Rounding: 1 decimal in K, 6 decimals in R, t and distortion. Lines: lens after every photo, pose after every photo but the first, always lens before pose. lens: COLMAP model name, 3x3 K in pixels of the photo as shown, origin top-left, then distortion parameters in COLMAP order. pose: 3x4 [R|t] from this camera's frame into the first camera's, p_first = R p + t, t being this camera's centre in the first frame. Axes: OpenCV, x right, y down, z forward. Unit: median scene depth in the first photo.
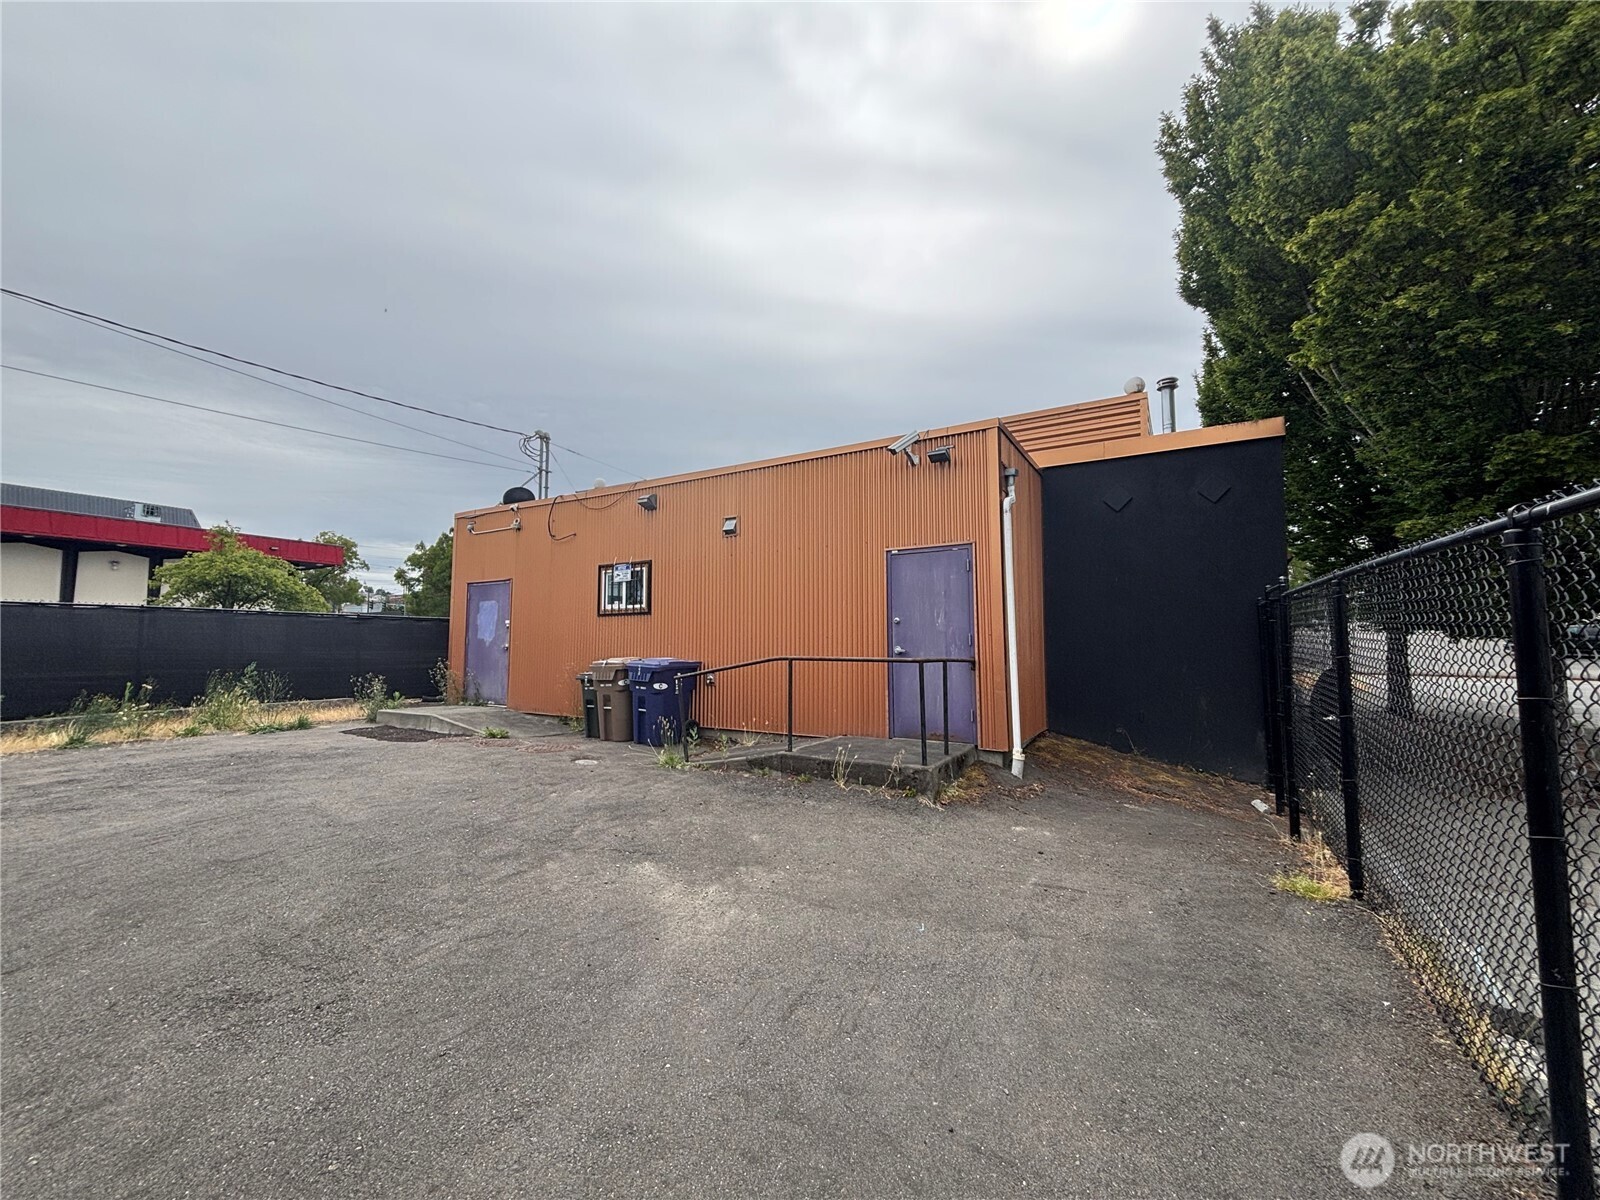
lens RADIAL K [[644.7, 0, 796.2], [0, 644.7, 595.4], [0, 0, 1]] dist [0.002006, 0.000081]
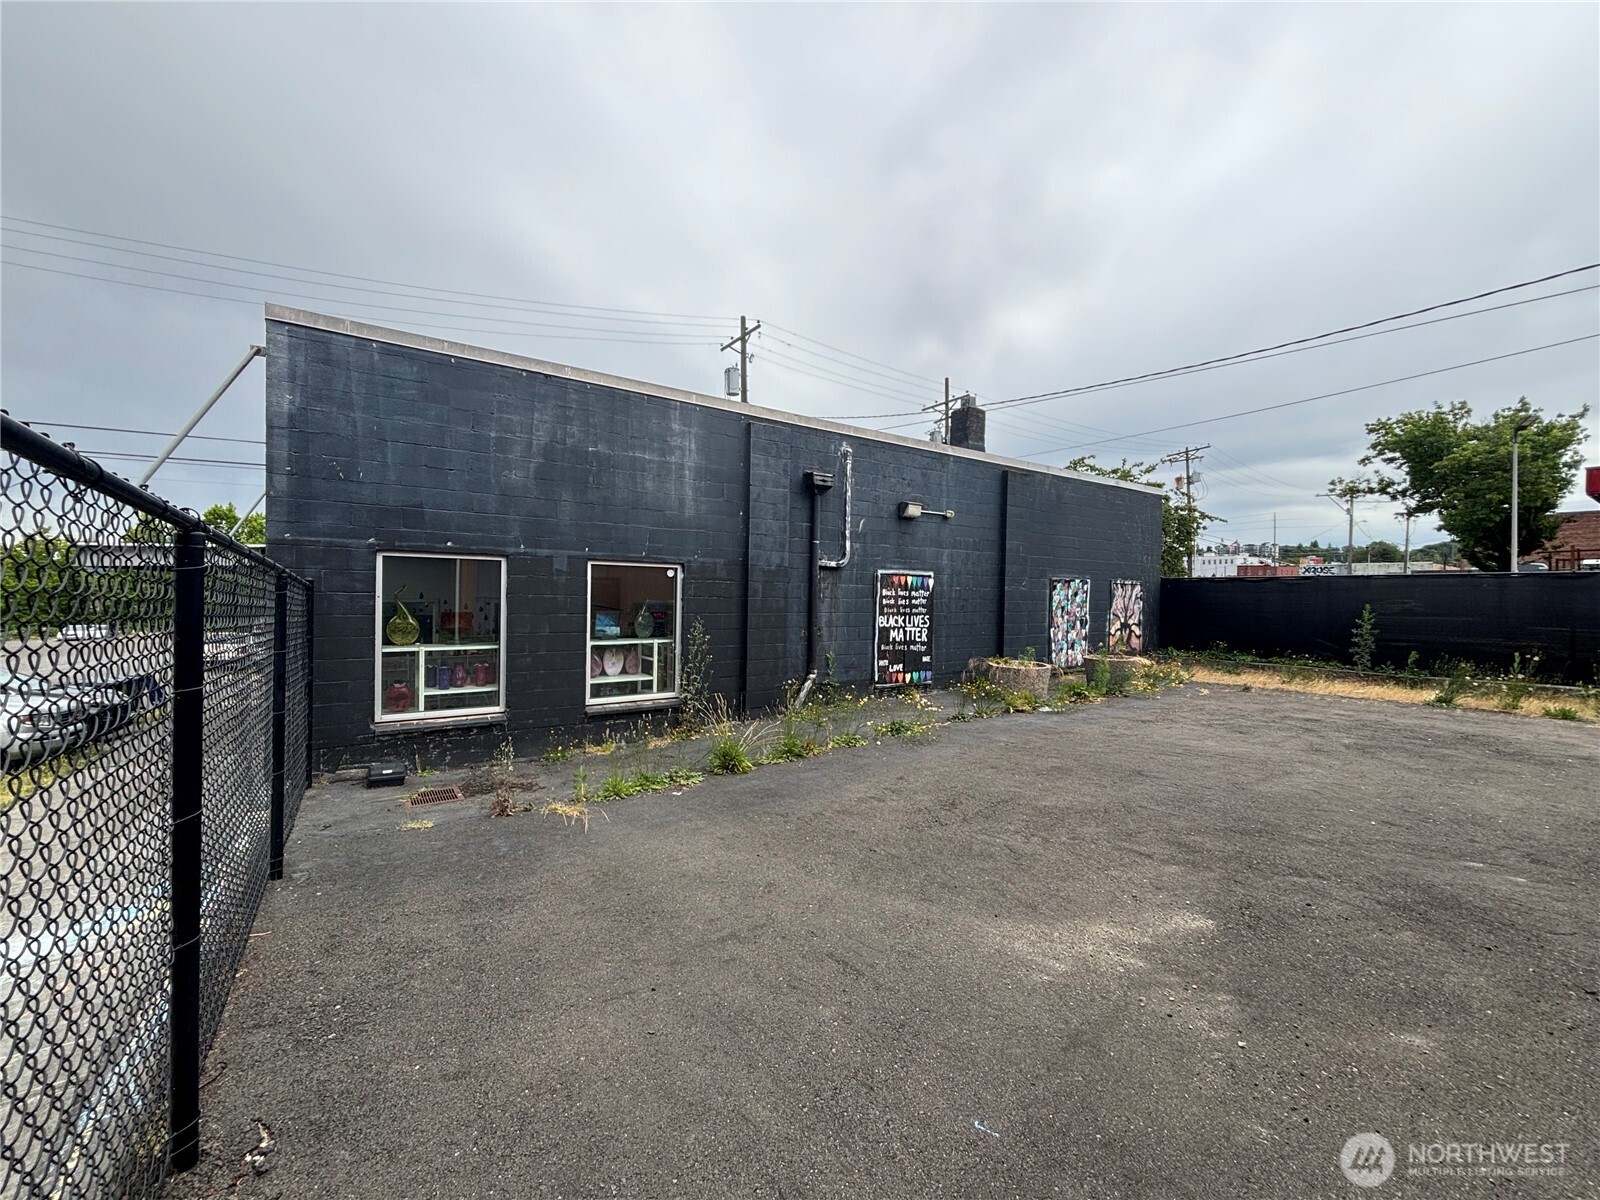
lens RADIAL K [[644.7, 0, 796.6], [0, 644.7, 598.9], [0, 0, 1]] dist [0.002006, 0.000081]
pose [[-0.408845, 0.003479, -0.912597, 0.681584], [0.054103, 0.998326, -0.020432, 0.036094], [0.910999, -0.057728, -0.408349, 0.953860]]
